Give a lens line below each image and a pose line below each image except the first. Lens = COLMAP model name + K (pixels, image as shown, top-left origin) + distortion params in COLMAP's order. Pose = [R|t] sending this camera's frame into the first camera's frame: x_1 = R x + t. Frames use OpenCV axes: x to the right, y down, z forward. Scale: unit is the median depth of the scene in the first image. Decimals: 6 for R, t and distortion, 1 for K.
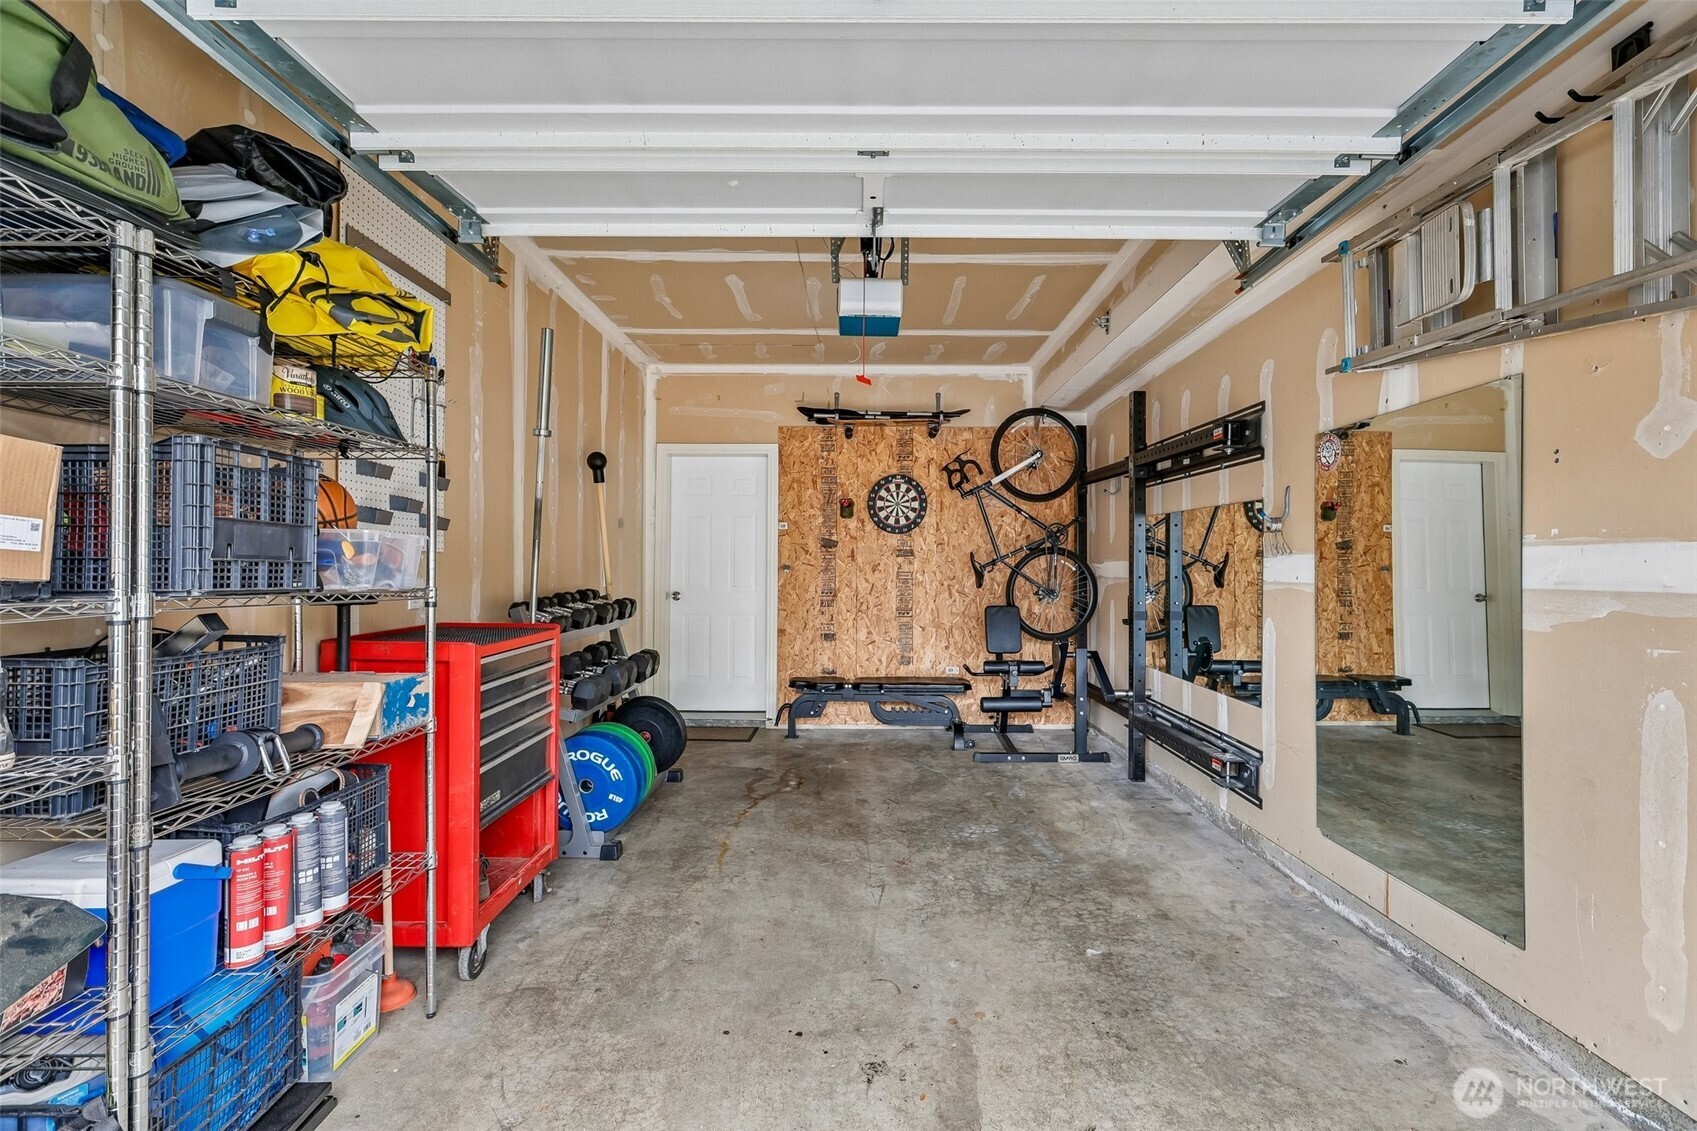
lens RADIAL K [[754.3, 0, 857.3], [0, 754.3, 566.6], [0, 0, 1]] dist [0.000031, 0.000150]
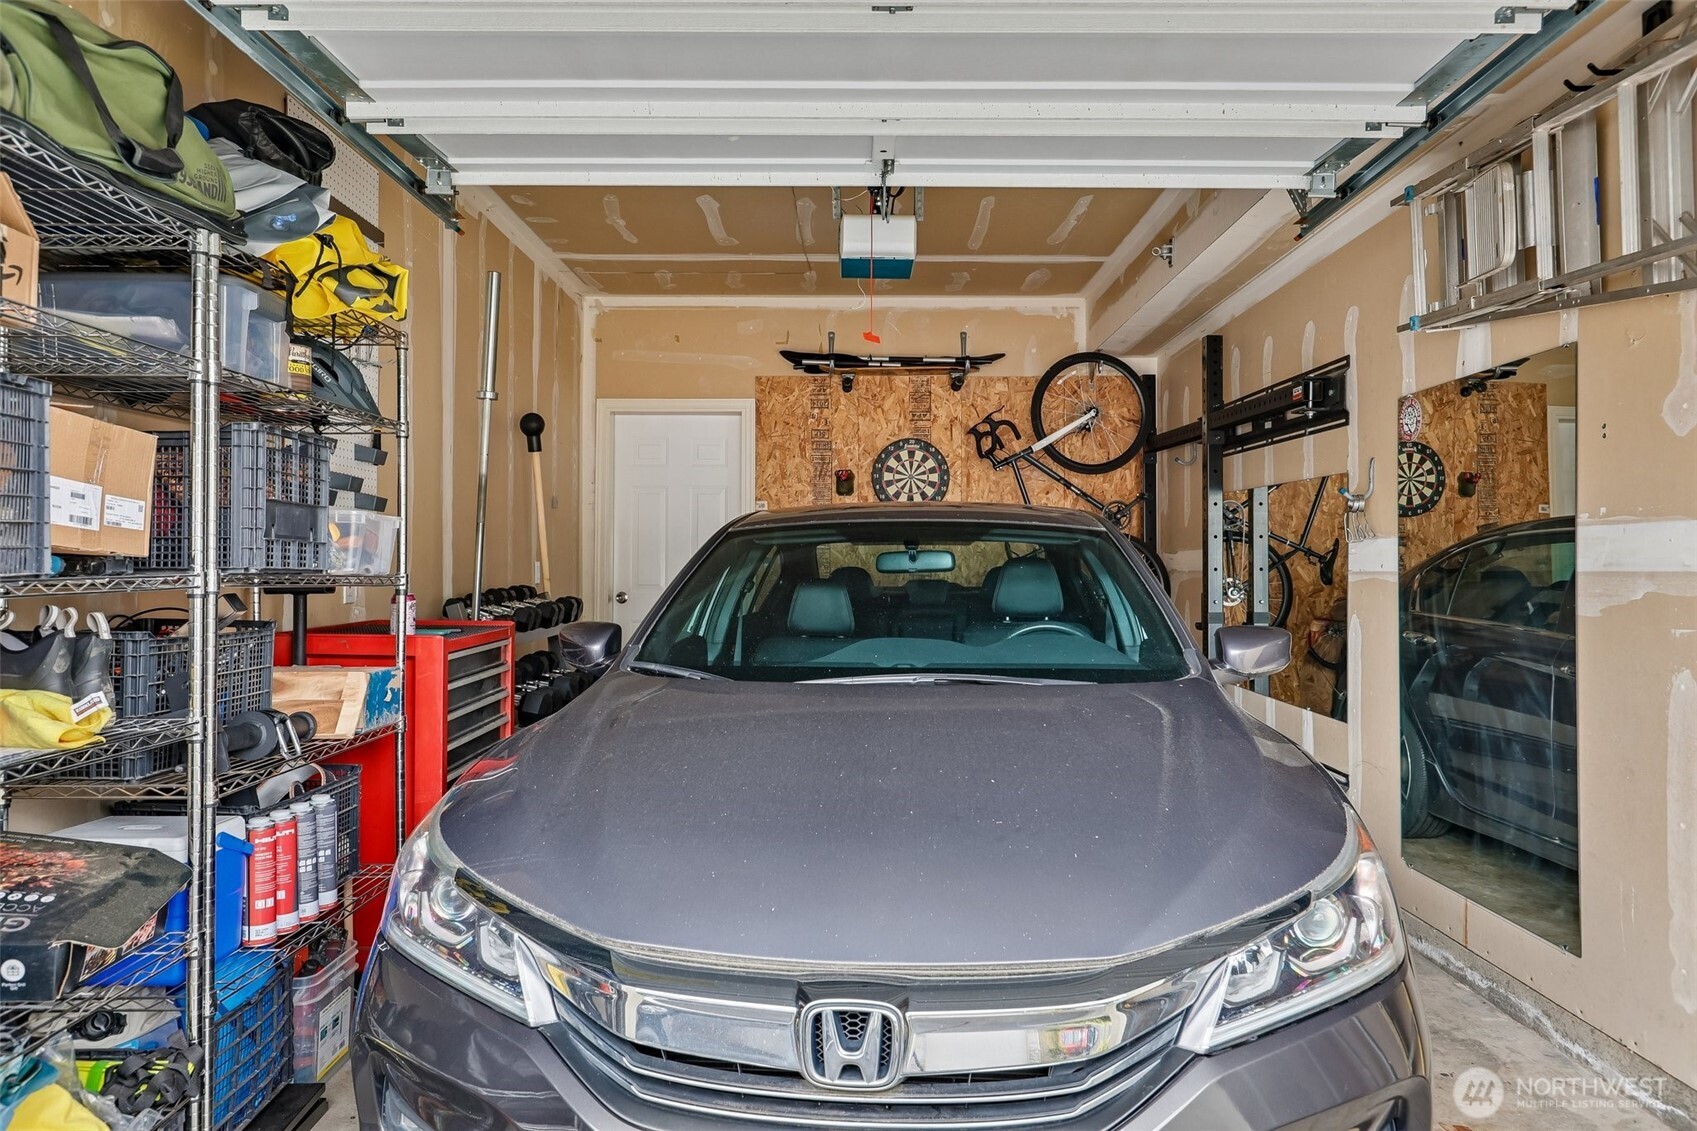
lens RADIAL K [[1169.4, 0, 848.5], [0, 1169.4, 565.5], [0, 0, 1]] dist [0.000054, -0.000595]
pose [[0.999998, -0.001870, -0.000646, -0.021467], [0.001869, 0.999996, -0.002178, 0.022080], [0.000650, 0.002177, 0.999997, -0.427323]]
